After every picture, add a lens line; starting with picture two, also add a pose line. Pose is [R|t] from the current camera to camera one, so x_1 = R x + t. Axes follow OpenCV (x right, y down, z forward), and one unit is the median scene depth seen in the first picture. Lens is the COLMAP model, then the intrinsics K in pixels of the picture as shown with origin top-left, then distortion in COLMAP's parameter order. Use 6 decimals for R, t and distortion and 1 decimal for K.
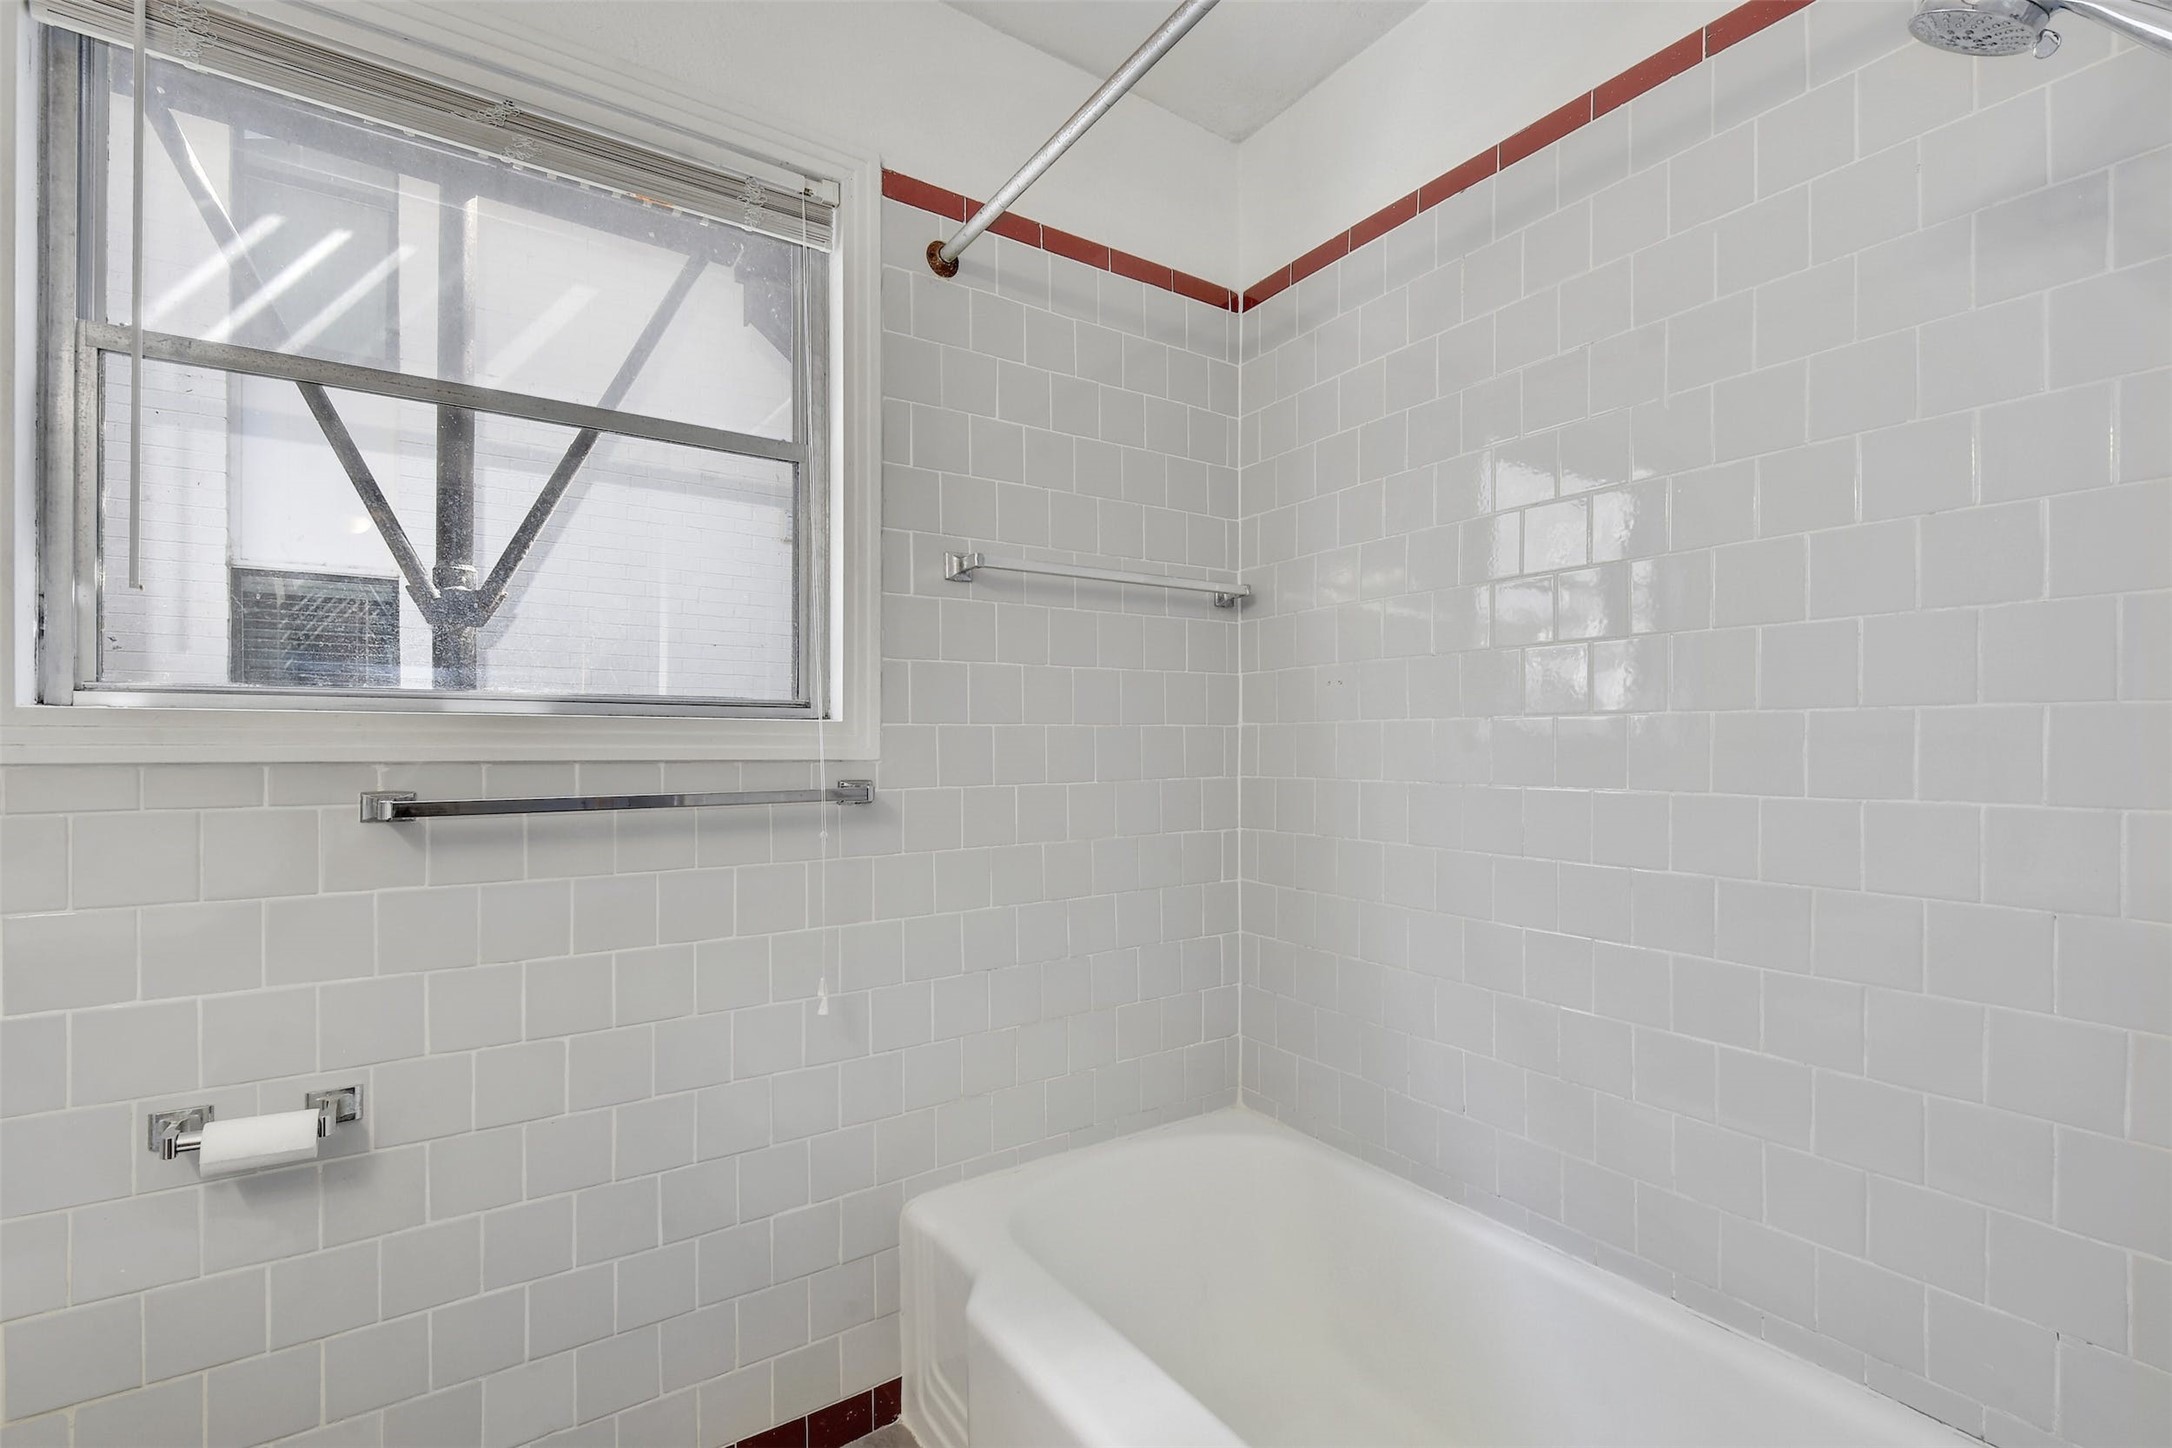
lens RADIAL K [[958.0, 0, 1104.1], [0, 958.0, 760.7], [0, 0, 1]] dist [-0.001137, -0.001260]
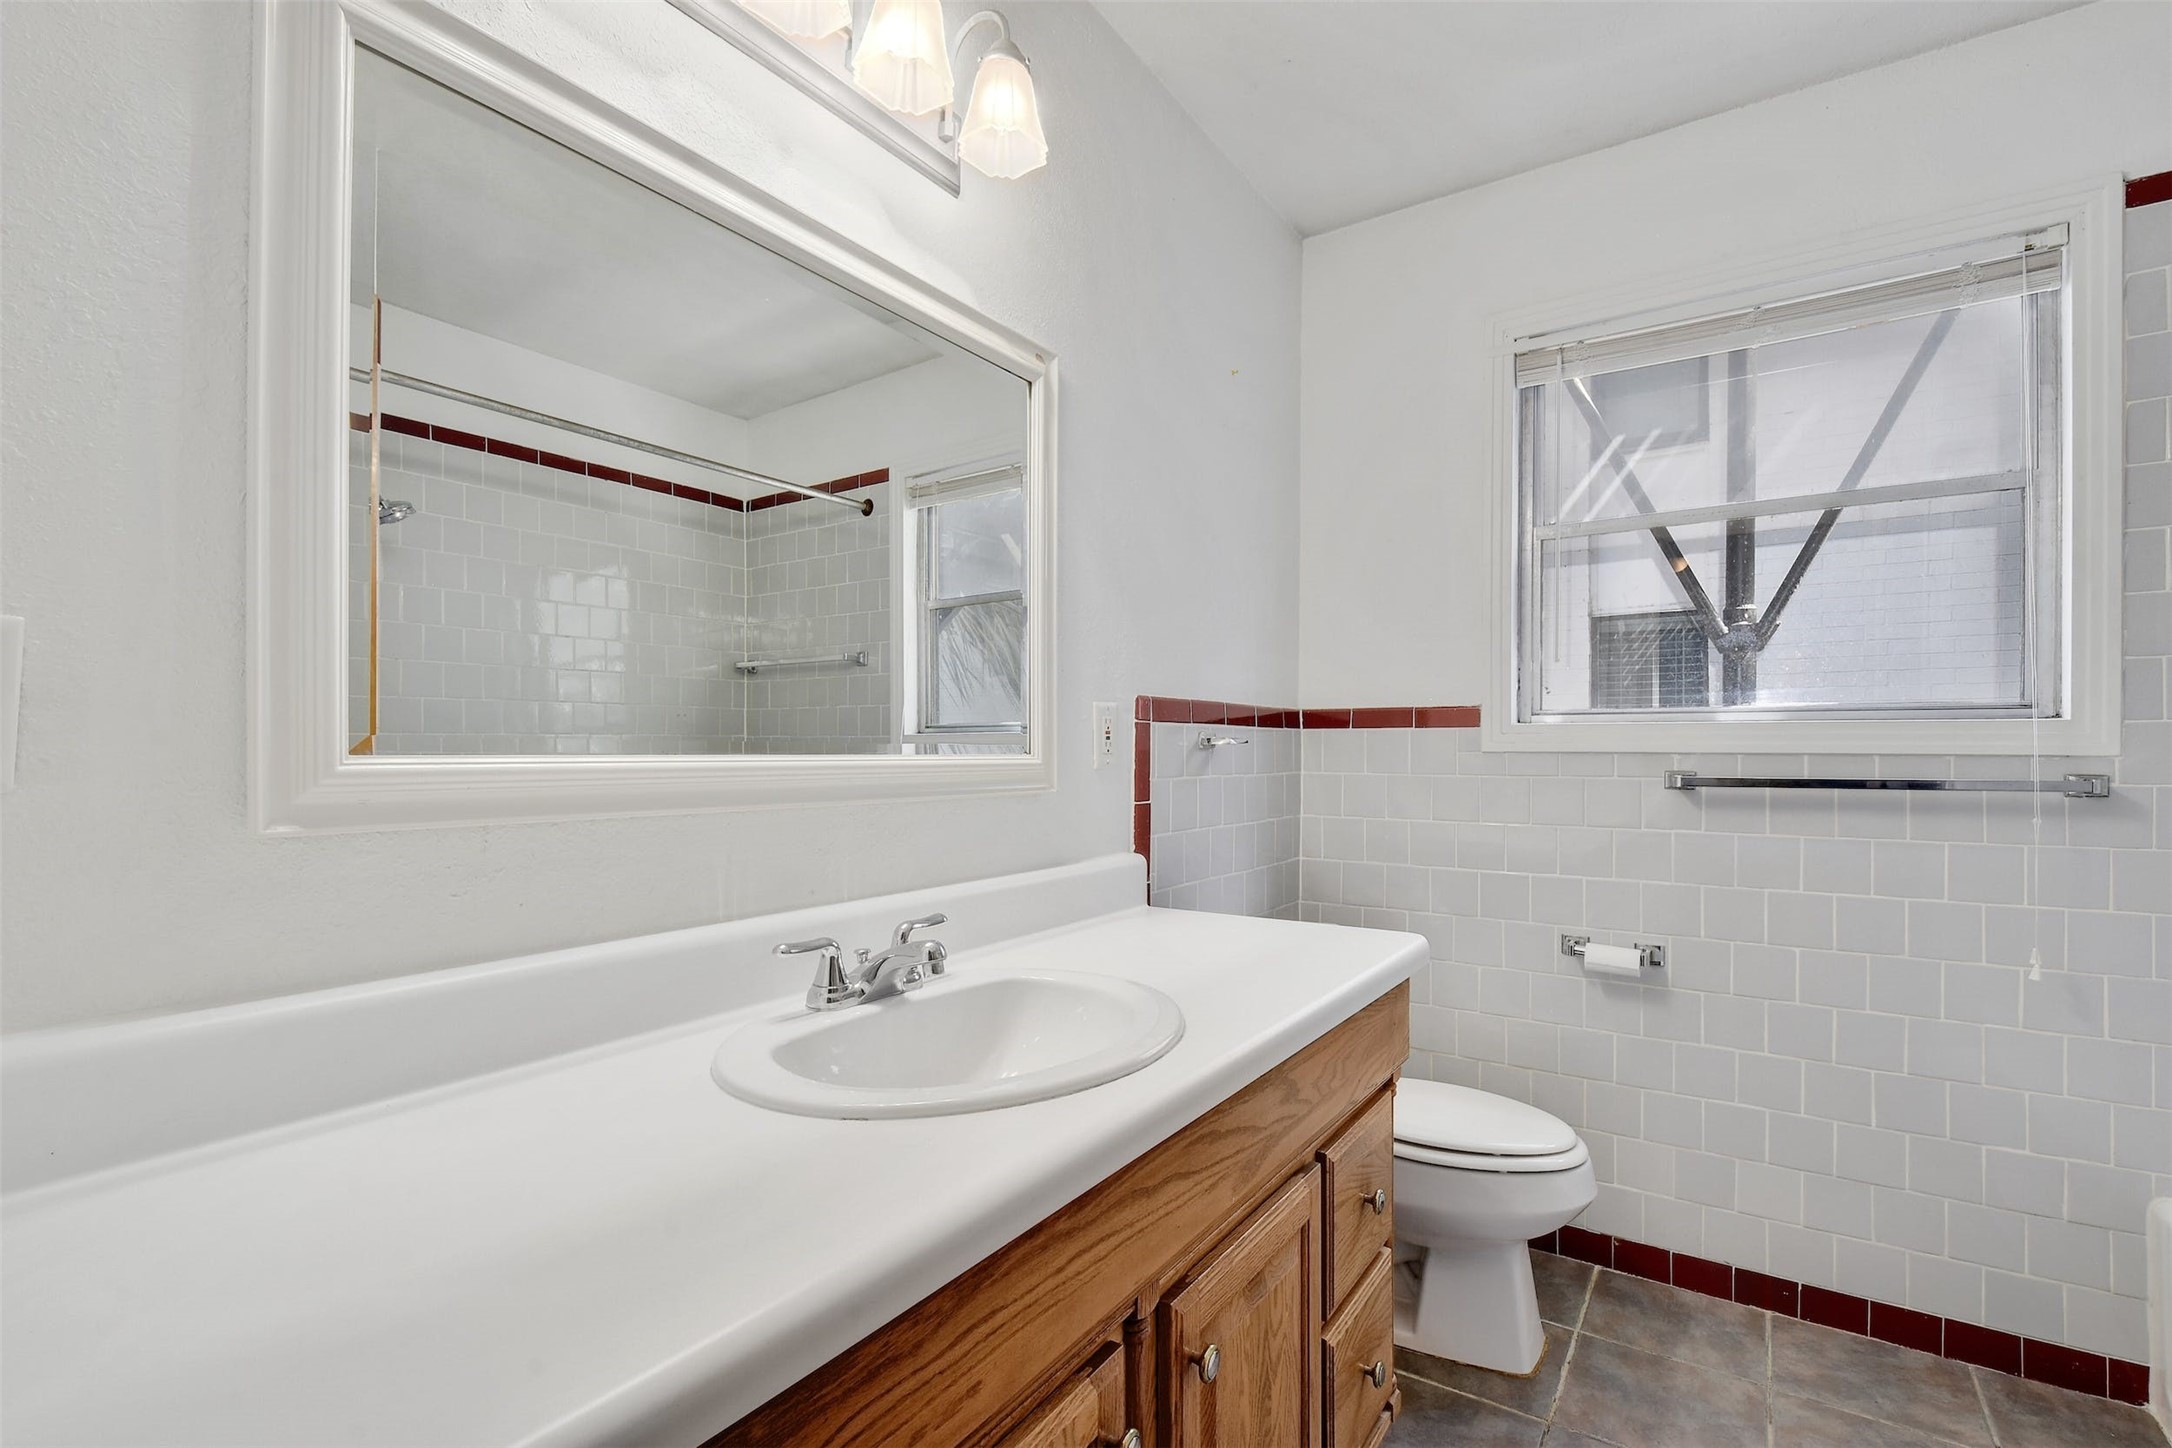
lens RADIAL K [[946.2, 0, 1086.0], [0, 946.2, 724.0], [0, 0, 1]] dist [0.001606, -0.007198]
pose [[0.337554, -0.020602, -0.941081, 0.370200], [-0.017696, 0.999445, -0.028227, 0.013539], [0.941140, 0.026182, 0.337002, -0.429947]]
